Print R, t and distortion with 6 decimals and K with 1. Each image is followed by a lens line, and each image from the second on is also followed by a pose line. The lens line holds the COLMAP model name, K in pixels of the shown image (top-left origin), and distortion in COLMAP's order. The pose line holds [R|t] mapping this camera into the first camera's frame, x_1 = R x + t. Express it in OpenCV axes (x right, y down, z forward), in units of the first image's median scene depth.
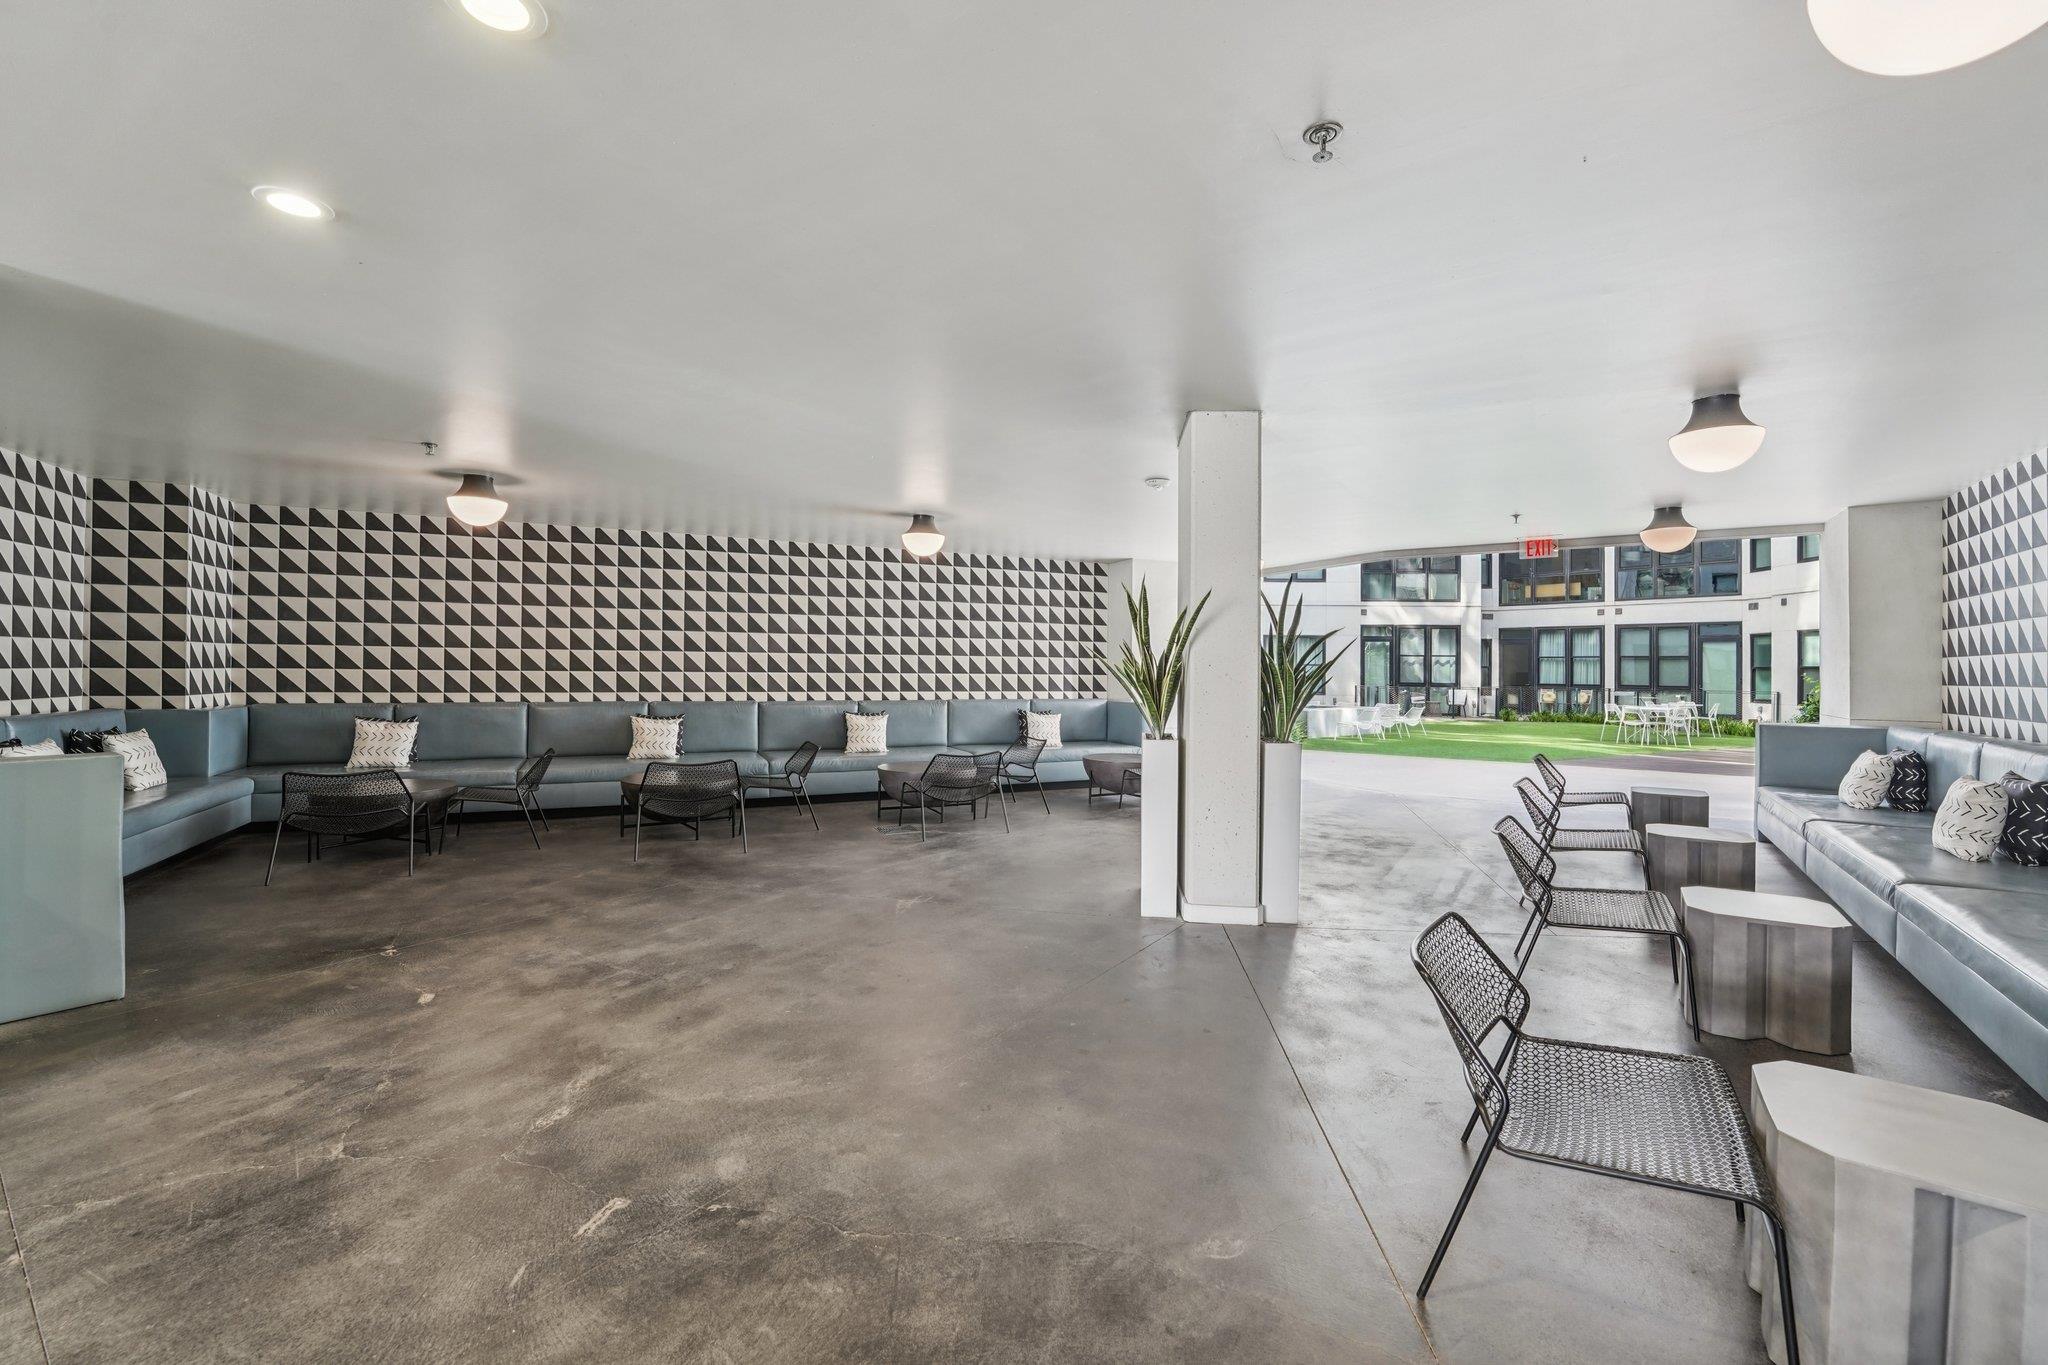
lens RADIAL K [[864.8, 0, 1025.5], [0, 864.8, 667.7], [0, 0, 1]] dist [-0.000683, -0.000008]
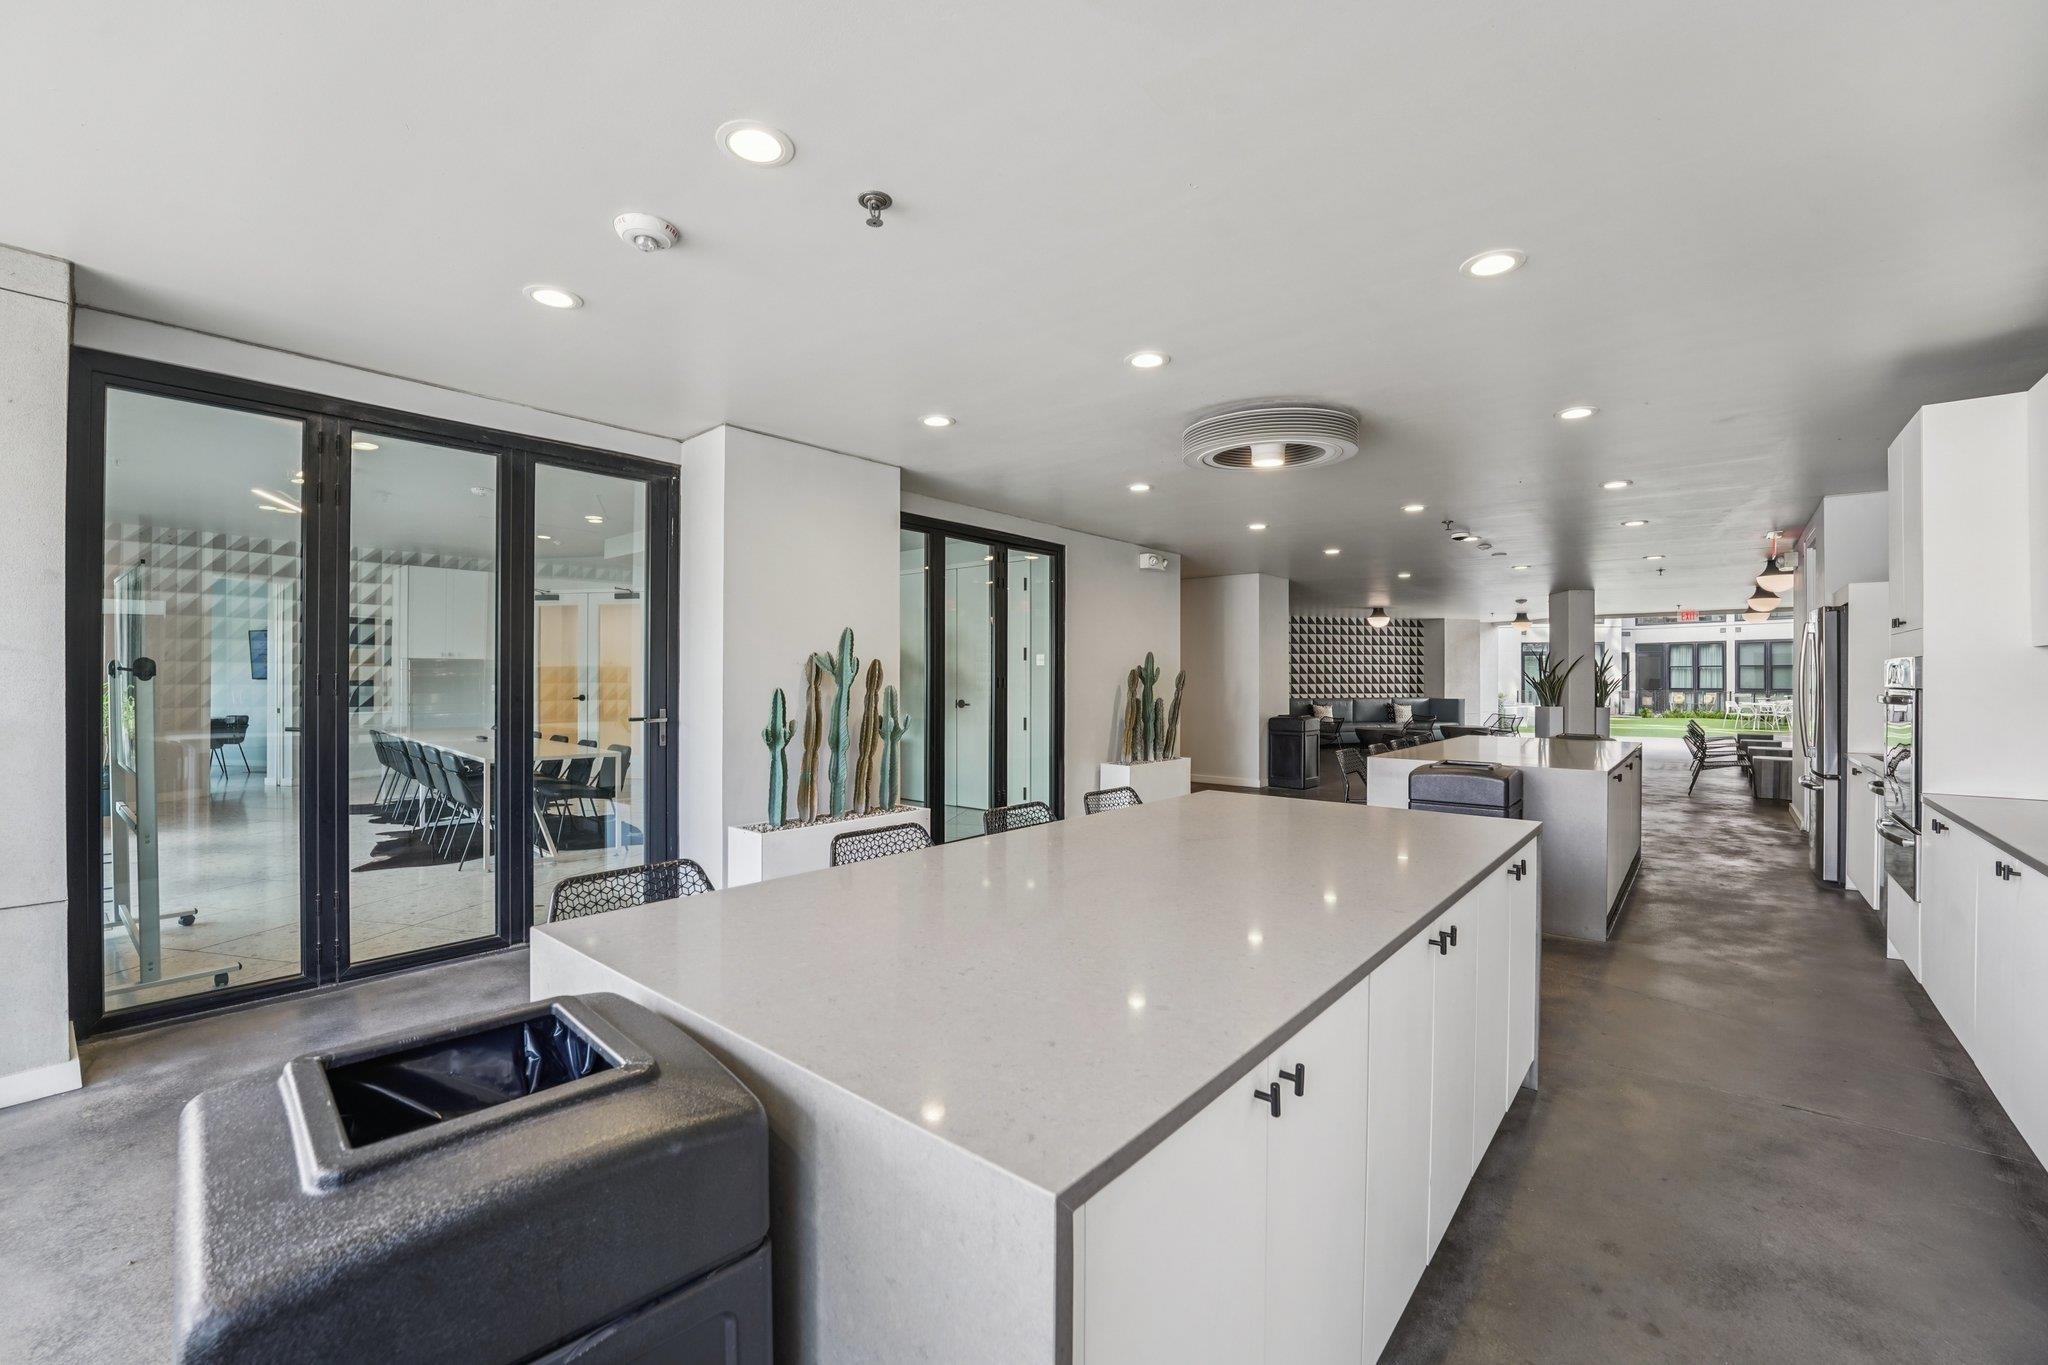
lens RADIAL K [[850.2, 0, 1018.1], [0, 850.2, 684.8], [0, 0, 1]] dist [-0.025072, 0.004483]
pose [[0.993624, -0.008350, -0.112437, -0.217557], [0.009236, 0.999930, 0.007359, -0.004121], [0.112367, -0.008351, 0.993632, -0.326490]]
